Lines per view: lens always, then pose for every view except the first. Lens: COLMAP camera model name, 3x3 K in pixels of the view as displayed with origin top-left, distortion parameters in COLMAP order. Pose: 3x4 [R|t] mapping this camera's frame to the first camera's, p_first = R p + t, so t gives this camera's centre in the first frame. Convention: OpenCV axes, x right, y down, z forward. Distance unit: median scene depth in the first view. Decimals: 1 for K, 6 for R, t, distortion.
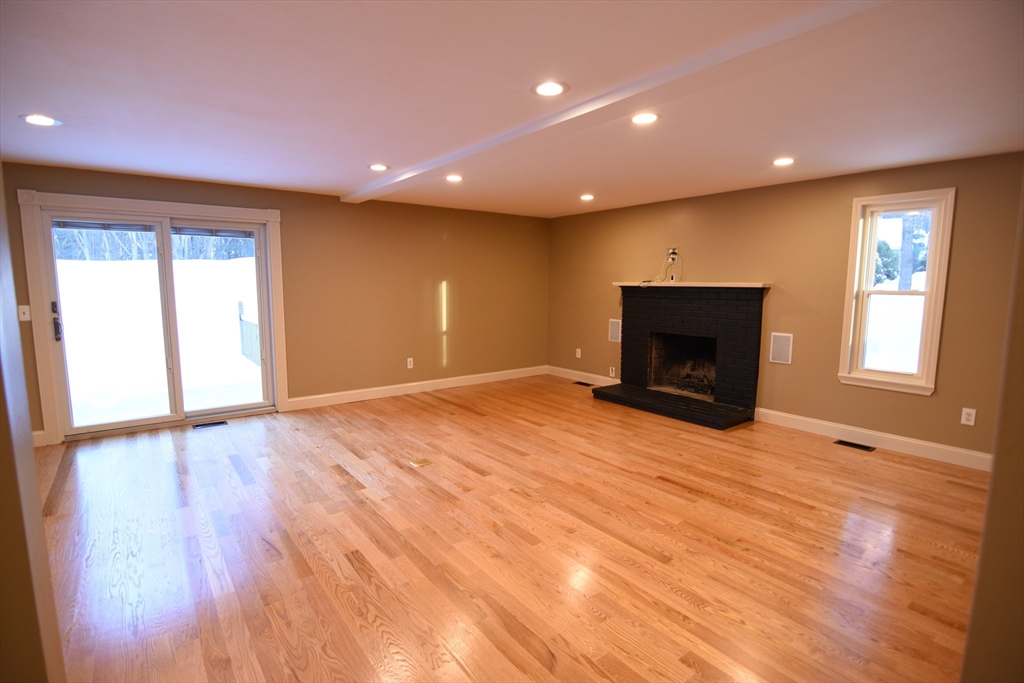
lens RADIAL K [[496.7, 0, 513.1], [0, 496.7, 342.1], [0, 0, 1]] dist [-0.011239, -0.005585]
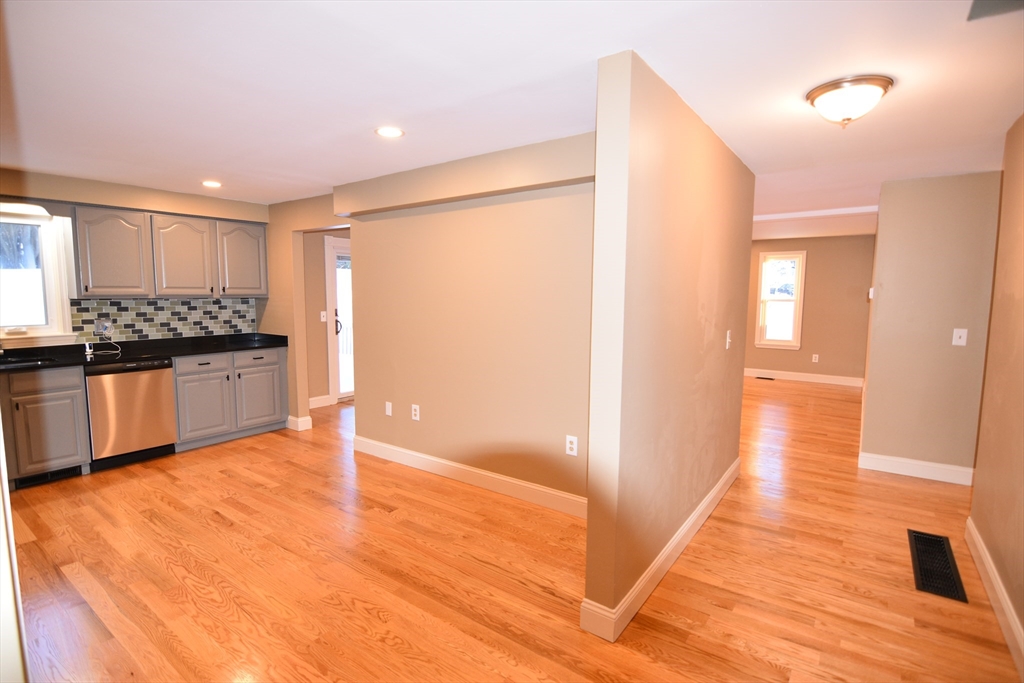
lens RADIAL K [[496.7, 0, 509.2], [0, 496.7, 340.7], [0, 0, 1]] dist [-0.011239, -0.005585]
pose [[0.958622, -0.028890, 0.283213, -0.742795], [0.035680, 0.999186, -0.018842, 0.054808], [-0.282438, 0.028168, 0.958872, -0.532484]]
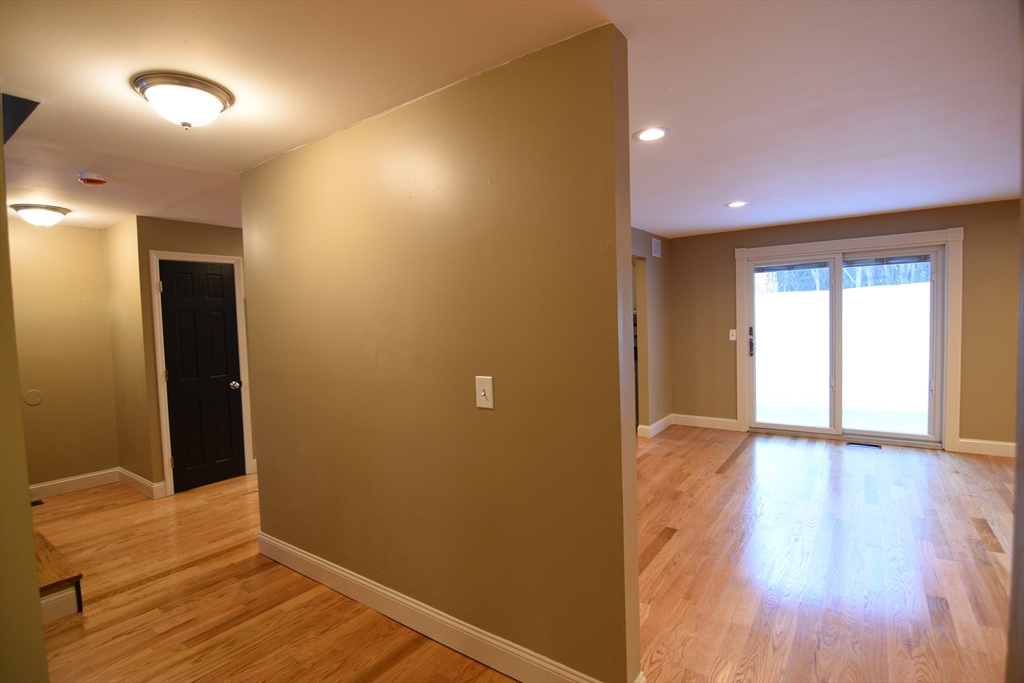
lens RADIAL K [[496.7, 0, 509.0], [0, 496.7, 344.5], [0, 0, 1]] dist [-0.011239, -0.005585]
pose [[0.293884, 0.036986, -0.955125, 0.157978], [-0.081821, 0.996557, 0.013415, 0.002232], [0.952333, 0.074206, 0.295899, -0.040134]]
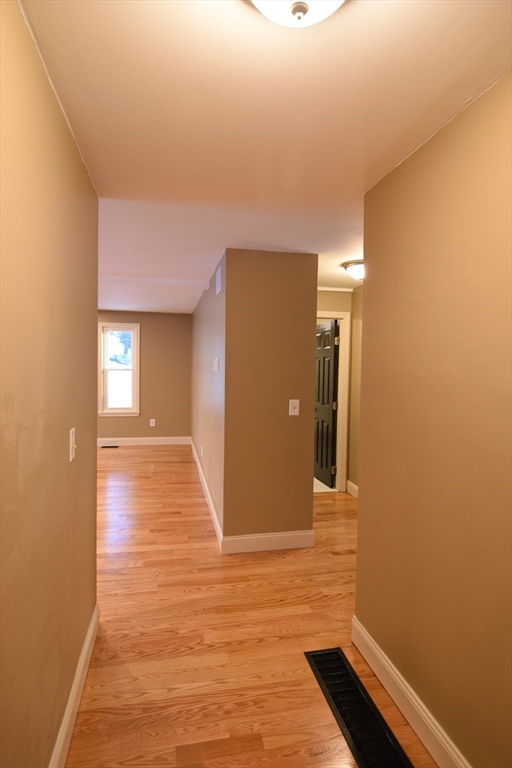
lens RADIAL K [[411.5, 0, 255.9], [0, 411.5, 380.5], [0, 0, 1]] dist [-0.005230, -0.000922]
pose [[0.426347, -0.033529, 0.903938, -0.477552], [0.096294, 0.995317, -0.008499, 0.013850], [-0.899420, 0.090667, 0.427579, -0.222689]]
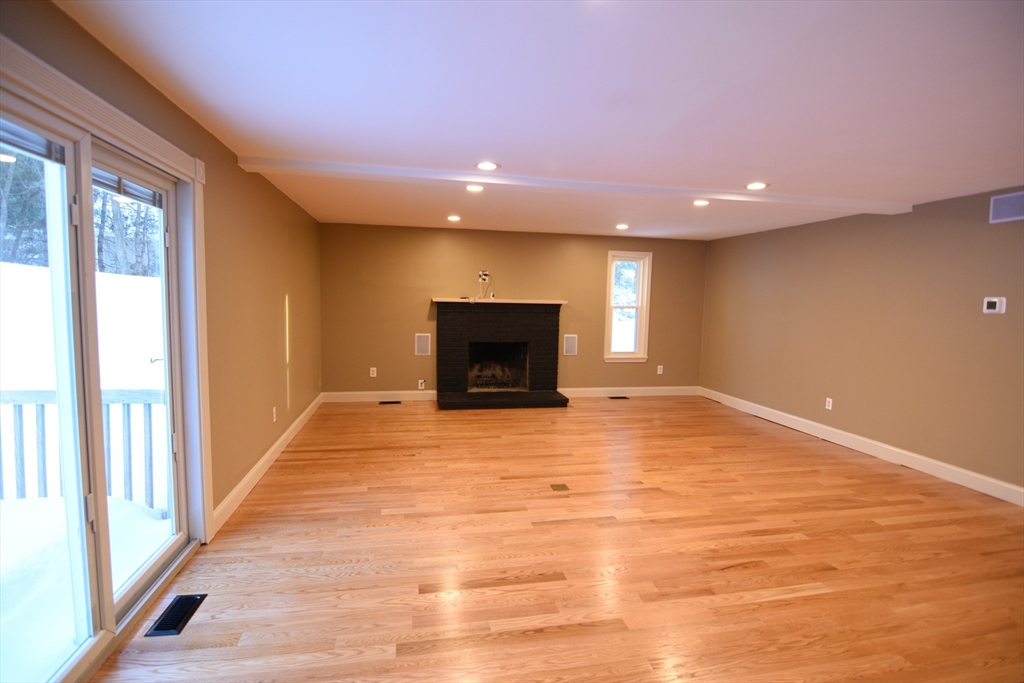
lens RADIAL K [[496.7, 0, 505.4], [0, 496.7, 336.4], [0, 0, 1]] dist [-0.011239, -0.005585]
pose [[0.444730, -0.066281, 0.893209, -0.877292], [0.088447, 0.995634, 0.029844, -0.075151], [-0.891287, 0.065730, 0.448651, 0.516261]]
